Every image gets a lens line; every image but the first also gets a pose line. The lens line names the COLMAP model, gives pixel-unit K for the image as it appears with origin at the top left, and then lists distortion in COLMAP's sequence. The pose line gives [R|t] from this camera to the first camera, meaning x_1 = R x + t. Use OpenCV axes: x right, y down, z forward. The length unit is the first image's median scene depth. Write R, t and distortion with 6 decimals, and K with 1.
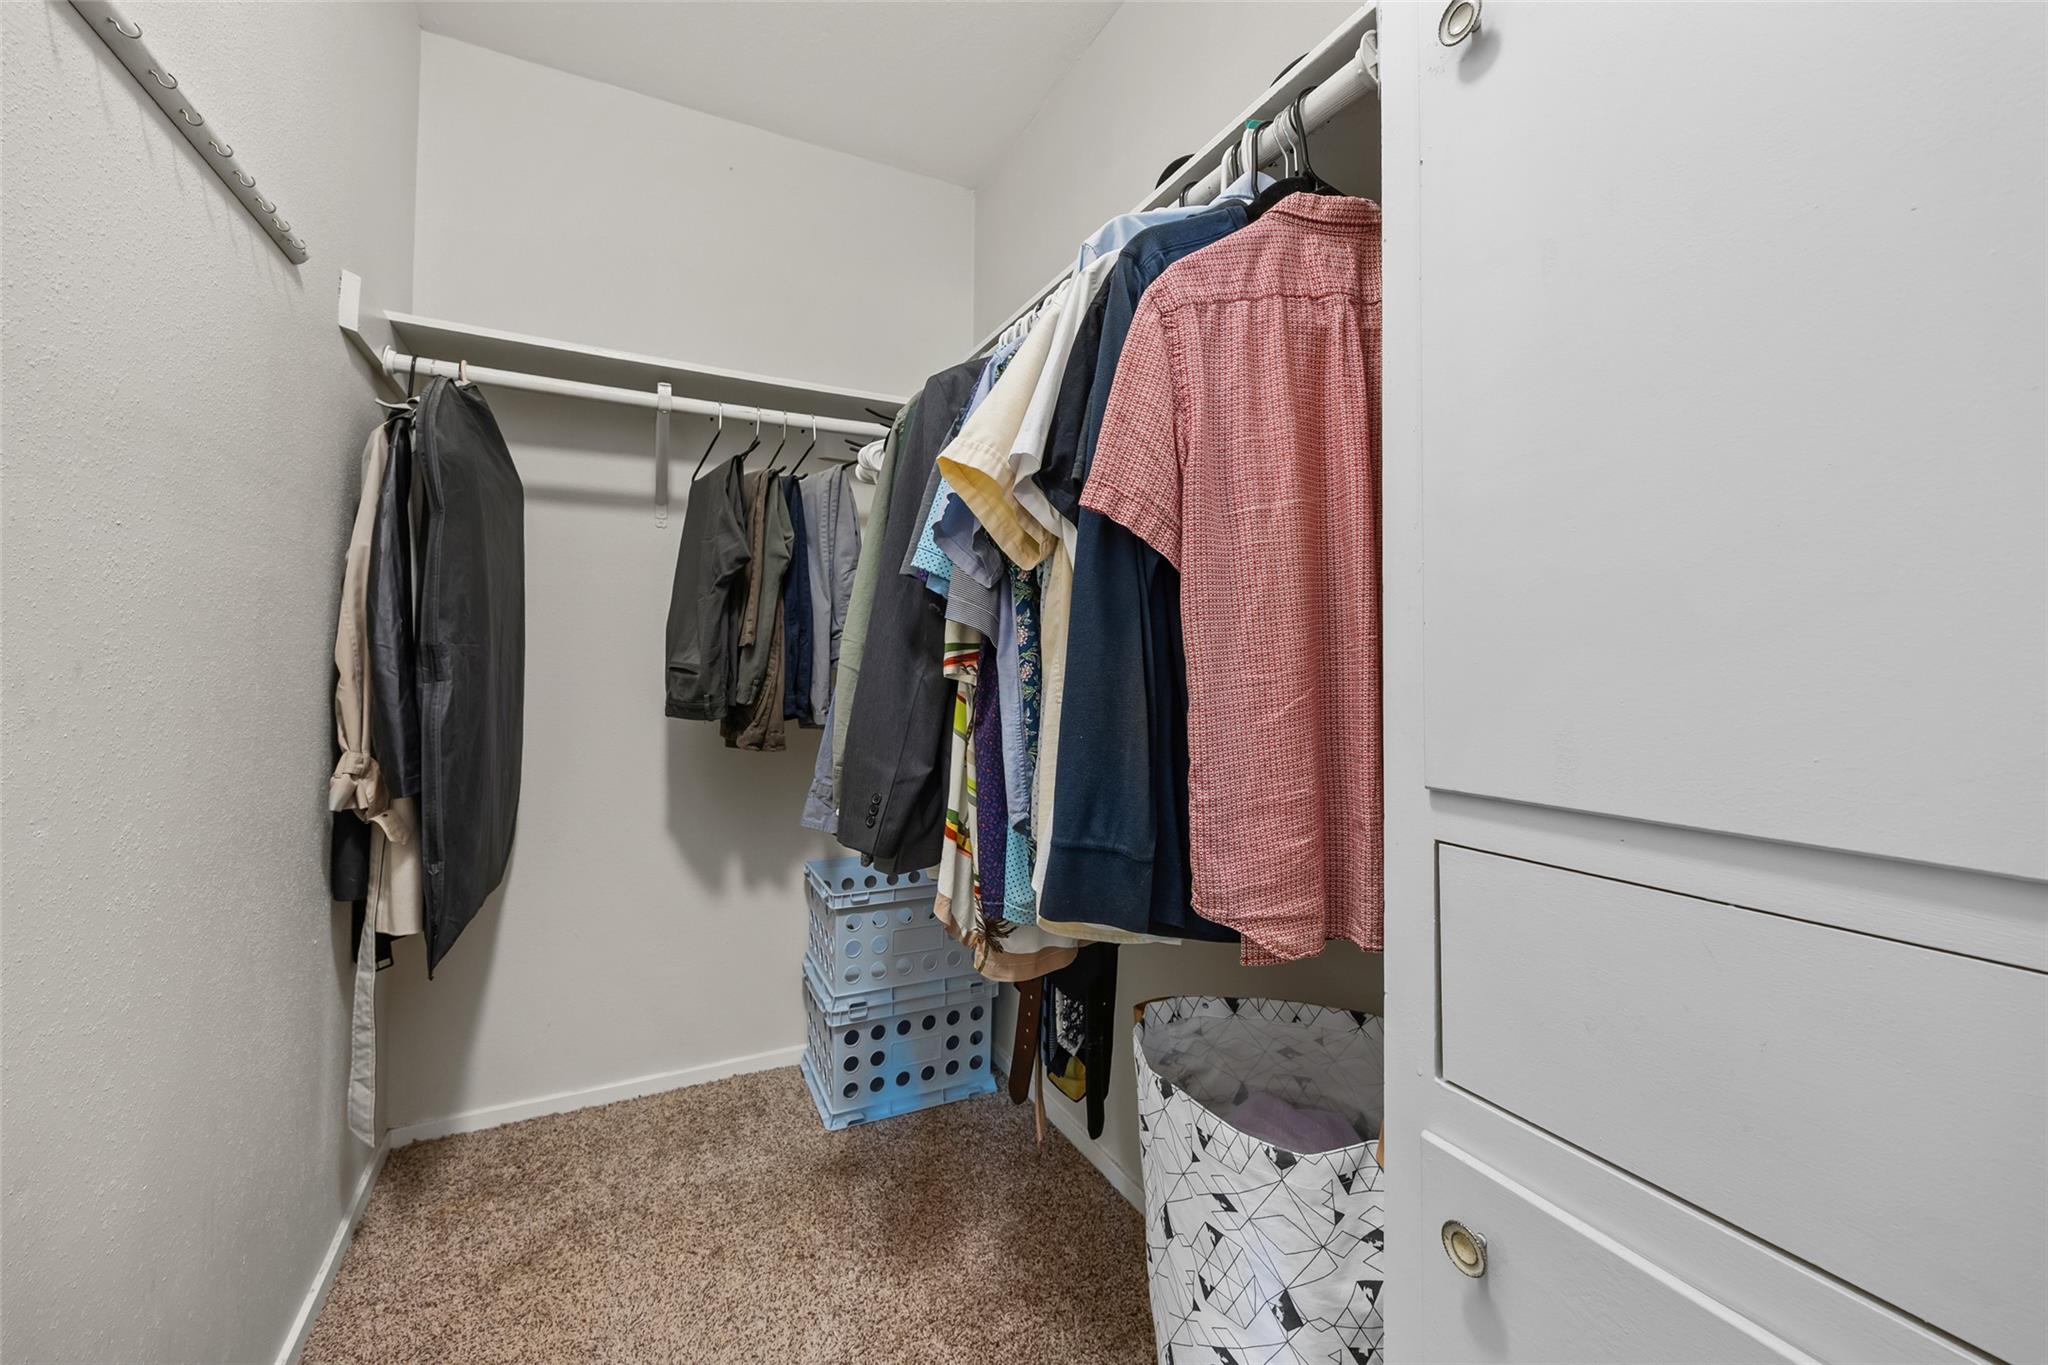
lens RADIAL K [[784.0, 0, 1016.7], [0, 784.0, 680.5], [0, 0, 1]] dist [-0.001302, 0.000034]
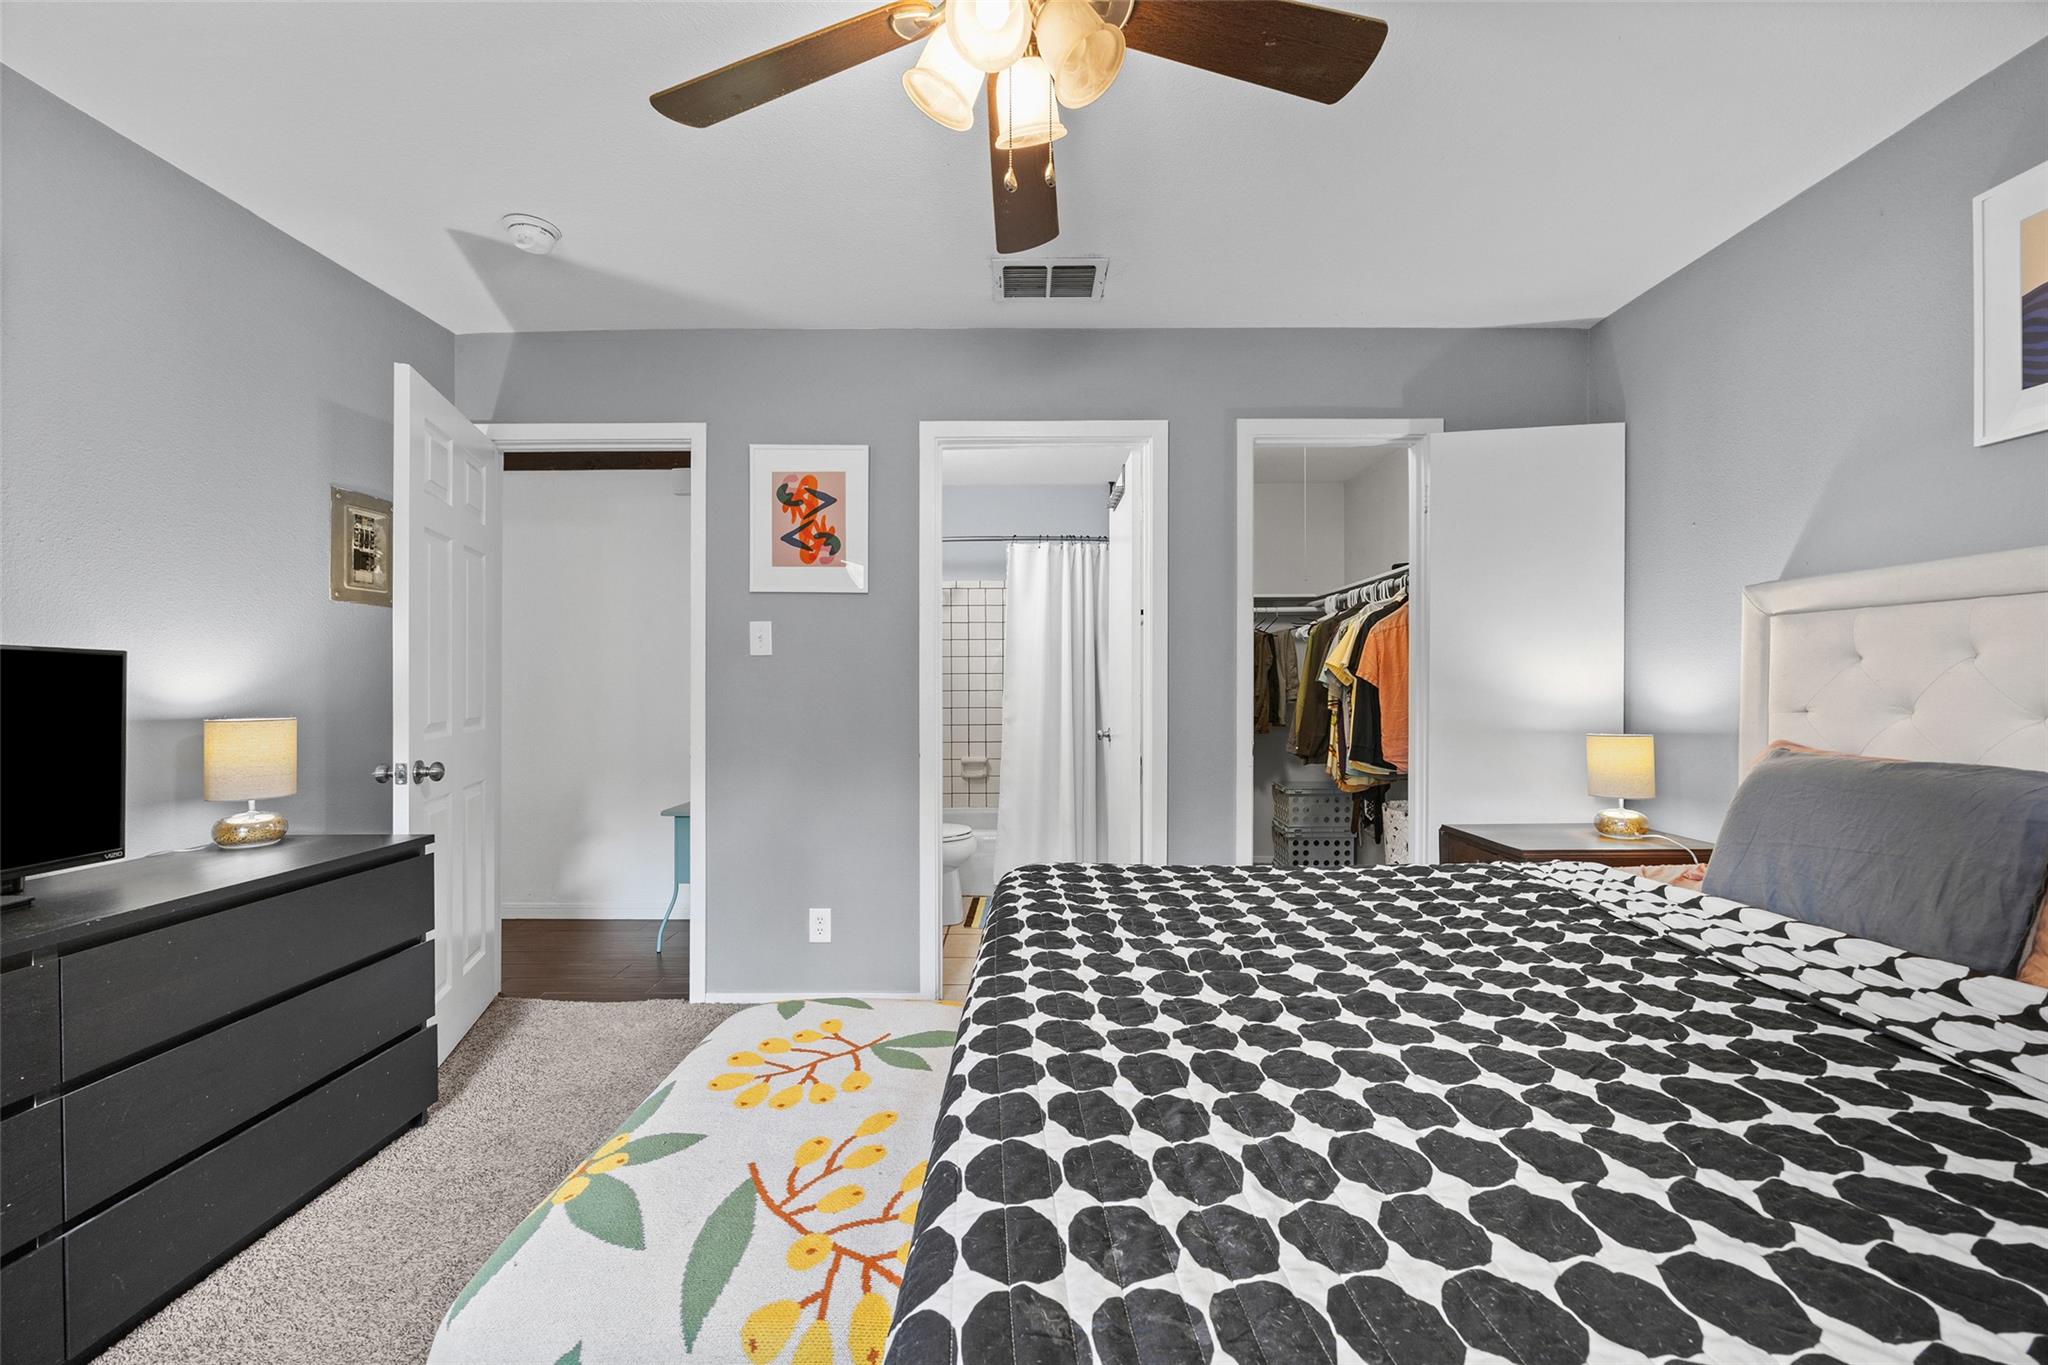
lens RADIAL K [[784.0, 0, 1016.7], [0, 784.0, 680.5], [0, 0, 1]] dist [-0.001302, 0.000034]
pose [[0.881091, -0.013982, -0.472739, 0.354685], [0.001763, 0.999653, -0.026280, -0.044729], [0.472943, 0.022321, 0.880810, -2.899592]]
